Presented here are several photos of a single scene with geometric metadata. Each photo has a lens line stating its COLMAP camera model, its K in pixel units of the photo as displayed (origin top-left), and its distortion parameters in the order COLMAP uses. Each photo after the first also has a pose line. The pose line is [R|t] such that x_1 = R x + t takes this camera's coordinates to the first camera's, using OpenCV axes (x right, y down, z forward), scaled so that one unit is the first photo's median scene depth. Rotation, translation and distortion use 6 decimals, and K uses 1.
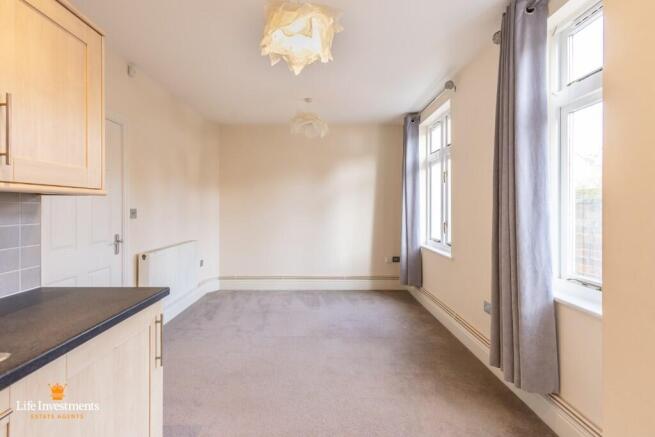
lens RADIAL K [[312.9, 0, 326.5], [0, 312.9, 213.0], [0, 0, 1]] dist [-0.001636, -0.002272]
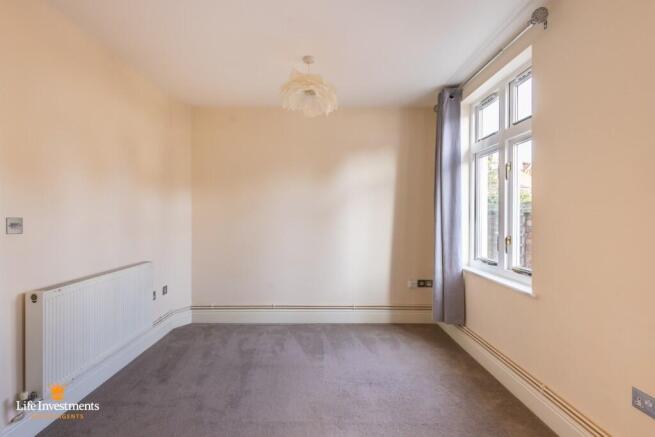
lens RADIAL K [[312.9, 0, 328.4], [0, 312.9, 219.5], [0, 0, 1]] dist [-0.001636, -0.002272]
pose [[0.999959, 0.000197, 0.009017, -0.017546], [-0.000138, 0.999978, -0.006562, -0.004127], [-0.009018, 0.006560, 0.999938, 0.277214]]
